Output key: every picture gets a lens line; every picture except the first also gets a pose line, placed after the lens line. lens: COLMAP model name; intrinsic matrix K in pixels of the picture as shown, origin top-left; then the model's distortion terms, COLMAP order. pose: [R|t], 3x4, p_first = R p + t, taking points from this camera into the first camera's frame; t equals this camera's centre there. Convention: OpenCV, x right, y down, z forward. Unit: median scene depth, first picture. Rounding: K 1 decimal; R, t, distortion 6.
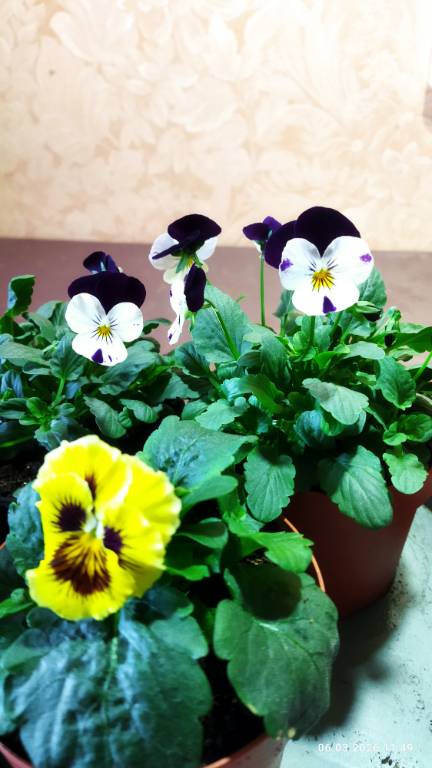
lens RADIAL K [[594.4, 0, 216.0], [0, 594.4, 384.0], [0, 0, 1]] dist [0.056502, -0.127629]
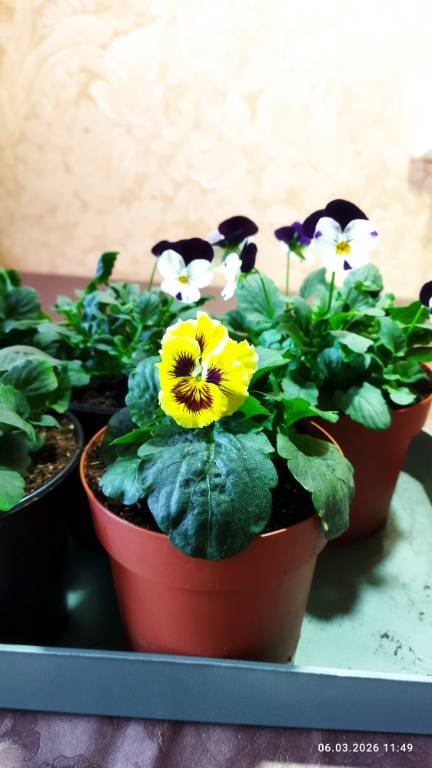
lens RADIAL K [[594.4, 0, 216.0], [0, 594.4, 384.0], [0, 0, 1]] dist [0.056502, -0.127629]
pose [[0.998695, 0.042760, 0.027917, -0.137781], [-0.039265, 0.992522, -0.115582, 0.298854], [-0.032650, 0.114335, 0.992906, -0.330449]]
